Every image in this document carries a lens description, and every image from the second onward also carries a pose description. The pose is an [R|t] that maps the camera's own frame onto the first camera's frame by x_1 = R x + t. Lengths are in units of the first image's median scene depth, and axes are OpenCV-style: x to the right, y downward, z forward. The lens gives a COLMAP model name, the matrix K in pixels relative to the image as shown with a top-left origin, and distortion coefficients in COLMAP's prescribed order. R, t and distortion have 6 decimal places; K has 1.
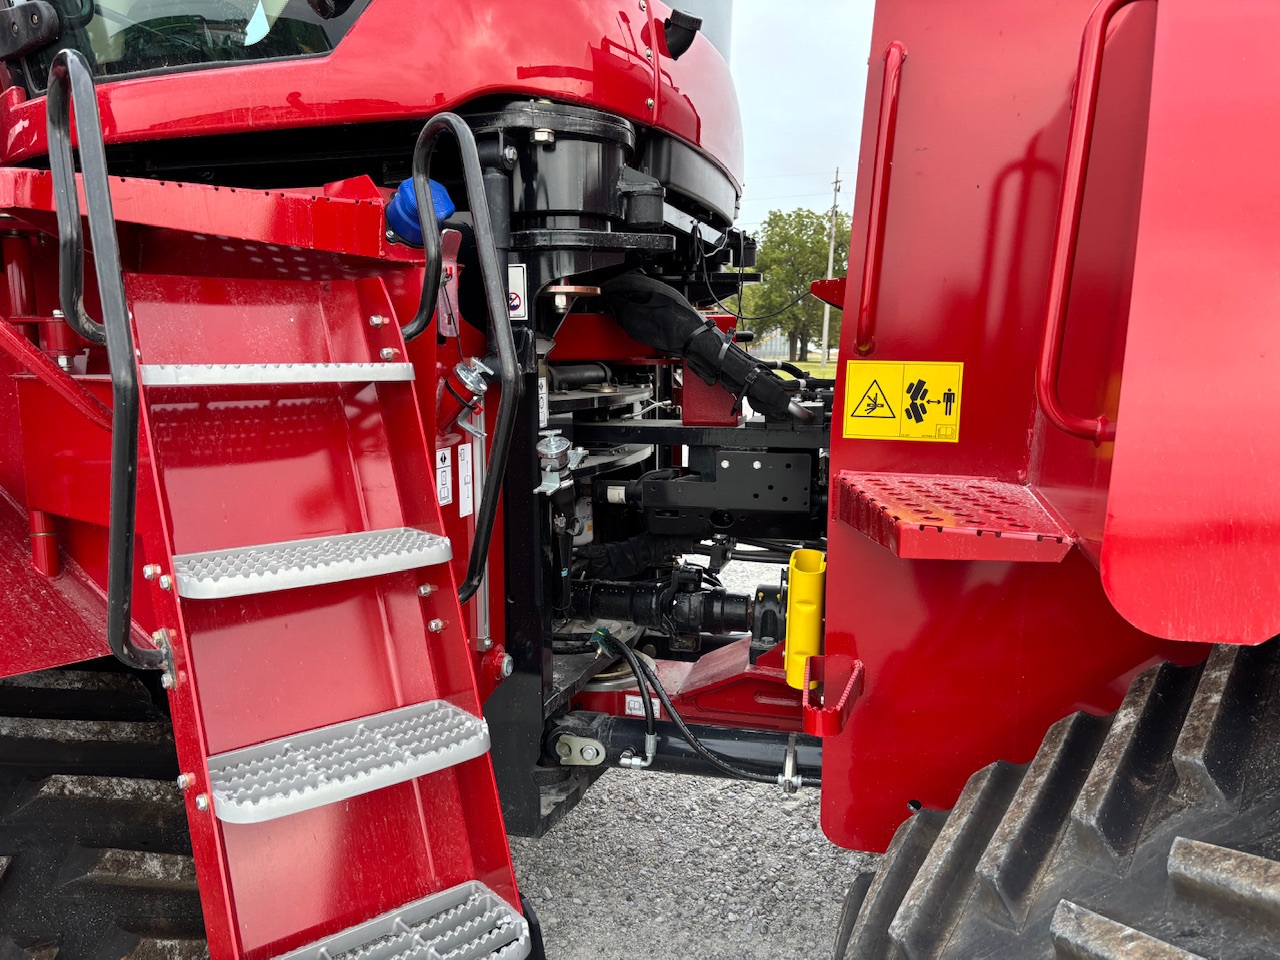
lens RADIAL K [[973.2, 0, 622.9], [0, 973.2, 487.3], [0, 0, 1]] dist [0.062563, -0.061375]
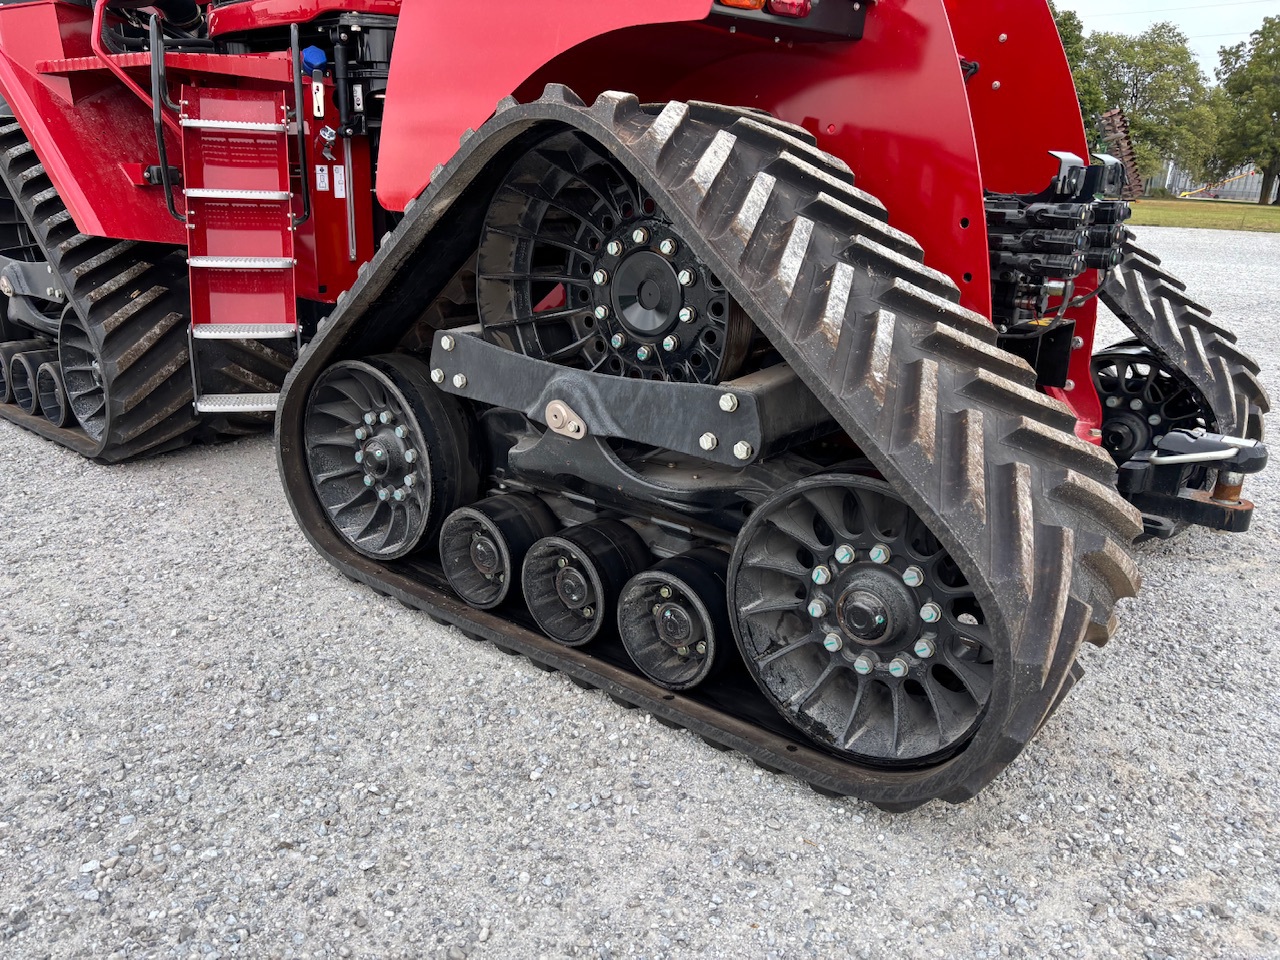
lens RADIAL K [[969.8, 0, 634.2], [0, 969.8, 480.8], [0, 0, 1]] dist [0.076520, -0.098275]
pose [[0.919917, 0.150108, -0.362244, 1.367276], [-0.090028, 0.980000, 0.177470, 0.202219], [0.381638, -0.130645, 0.915032, -0.927507]]
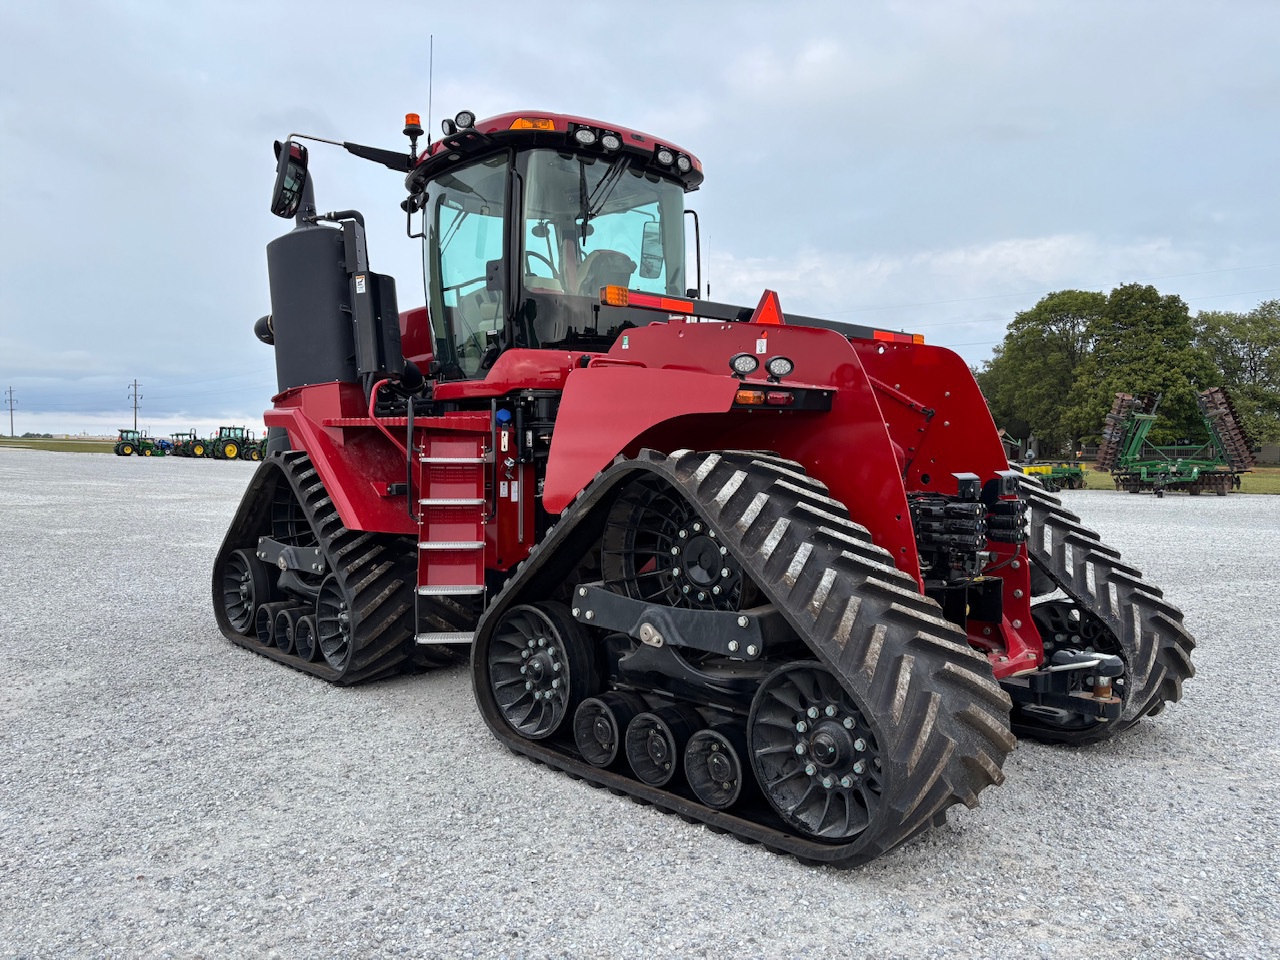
lens RADIAL K [[973.2, 0, 622.9], [0, 973.2, 487.3], [0, 0, 1]] dist [0.062563, -0.061375]
pose [[0.858055, 0.028915, -0.512743, 1.850331], [-0.079637, 0.993828, -0.077225, 0.205435], [0.507346, 0.107097, 0.855062, -1.690807]]
